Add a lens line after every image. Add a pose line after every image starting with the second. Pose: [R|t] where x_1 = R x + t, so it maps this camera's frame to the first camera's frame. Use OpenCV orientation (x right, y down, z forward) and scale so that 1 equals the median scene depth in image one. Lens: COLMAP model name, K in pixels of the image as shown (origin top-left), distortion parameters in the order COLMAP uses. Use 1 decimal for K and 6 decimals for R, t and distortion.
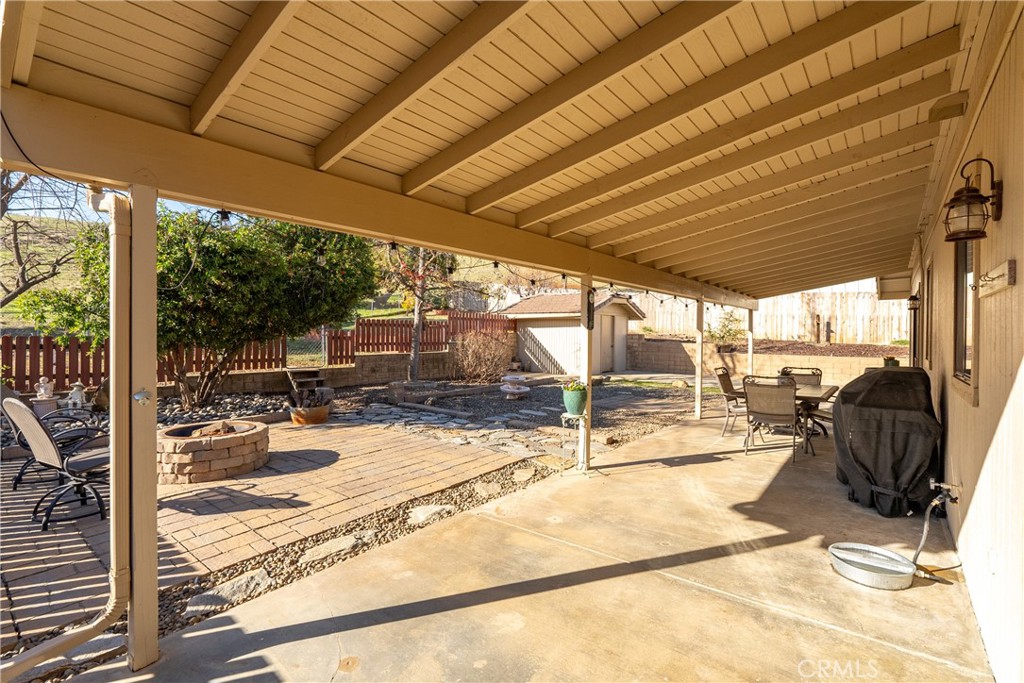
lens RADIAL K [[462.0, 0, 512.0], [0, 462.0, 341.5], [0, 0, 1]] dist [-0.001422, 0.000524]
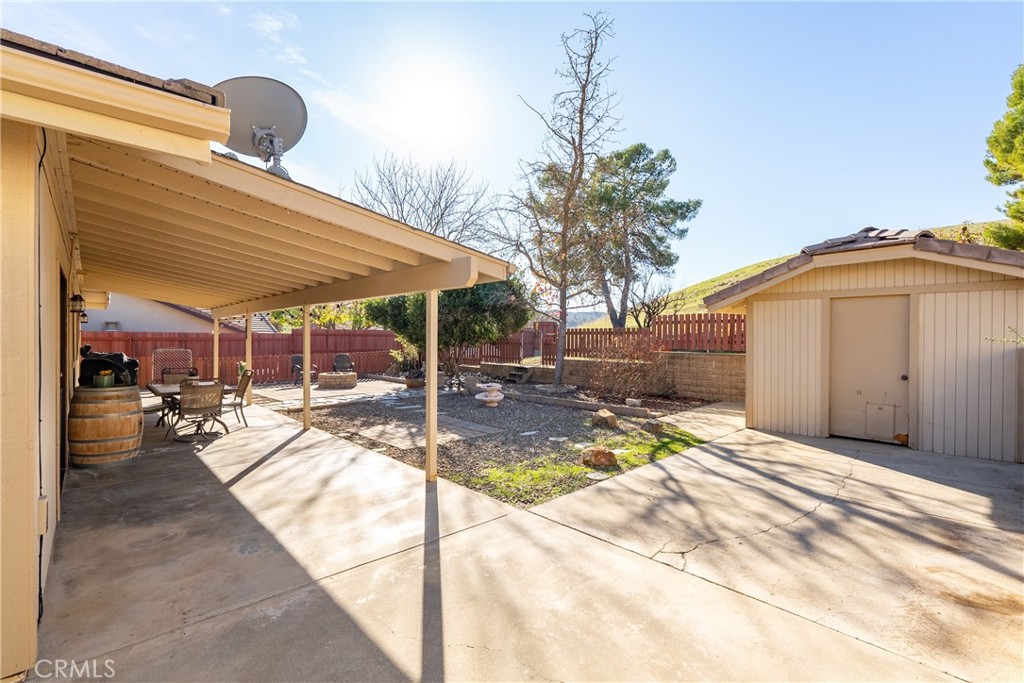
lens RADIAL K [[462.0, 0, 512.0], [0, 462.0, 341.5], [0, 0, 1]] dist [-0.001422, 0.000524]
pose [[-0.138371, 0.001782, -0.990379, 1.013283], [-0.020079, 0.999788, 0.004604, -0.022567], [0.990177, 0.020523, -0.138306, 1.201241]]
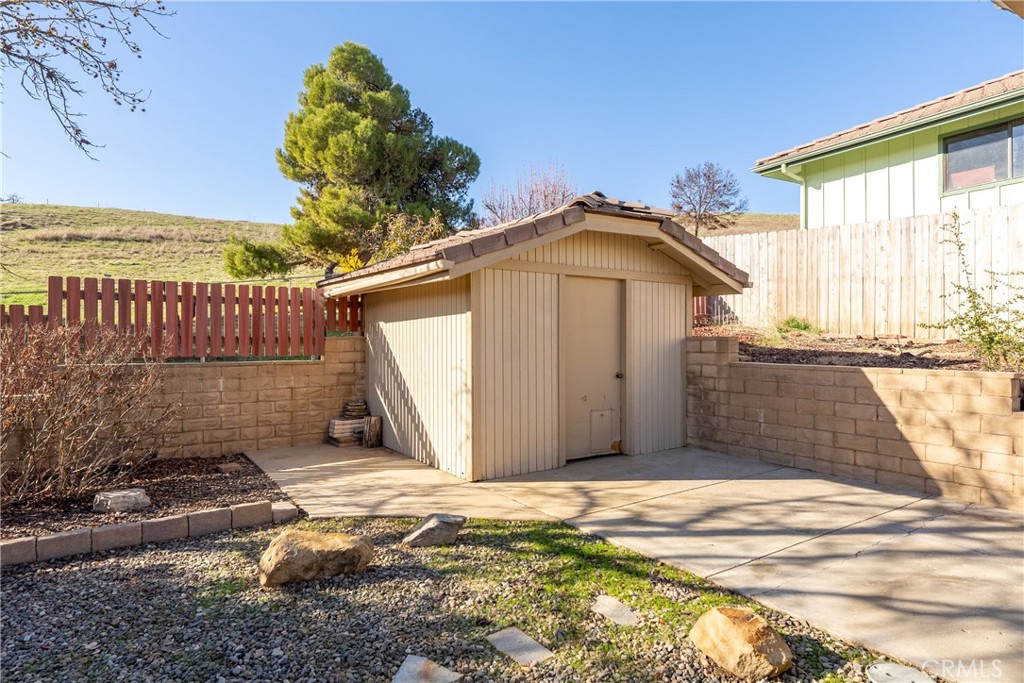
lens RADIAL K [[597.3, 0, 512.0], [0, 597.3, 341.5], [0, 0, 1]] dist [-0.002830, -0.000615]
pose [[0.958036, -0.009177, -0.286501, 0.428400], [0.004688, 0.999855, -0.016351, -0.011063], [0.286609, 0.014321, 0.957940, 0.949410]]
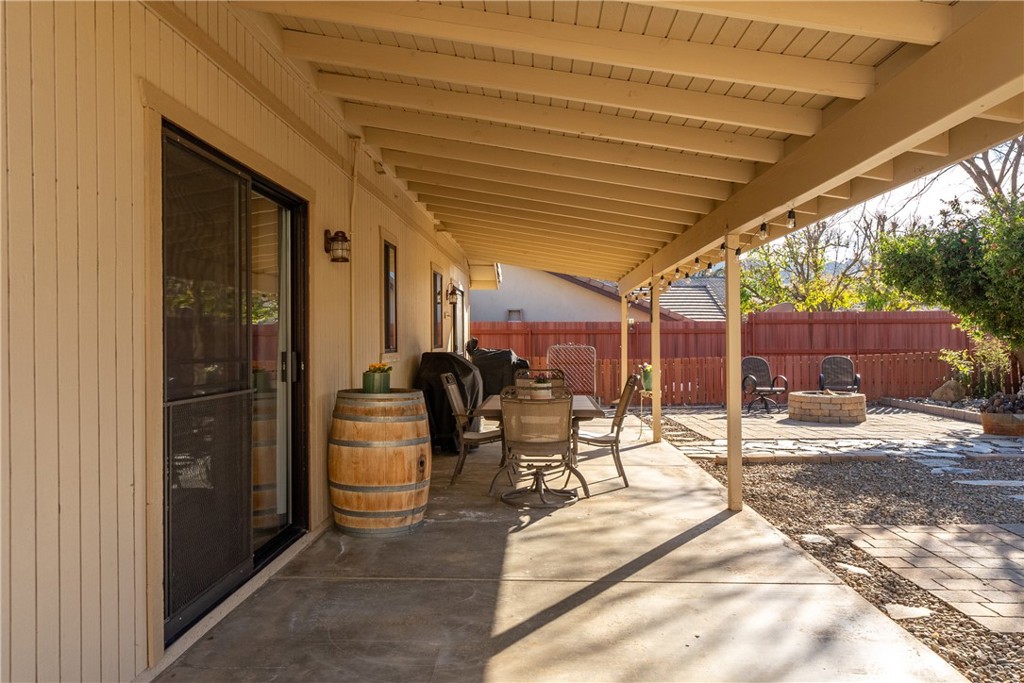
lens RADIAL K [[744.6, 0, 512.0], [0, 744.6, 341.5], [0, 0, 1]] dist [-0.005403, -0.000453]
pose [[-0.795216, 0.000149, -0.606326, 0.774664], [-0.008403, 0.999901, 0.011267, 0.002754], [0.606267, 0.014055, -0.795137, 1.100235]]
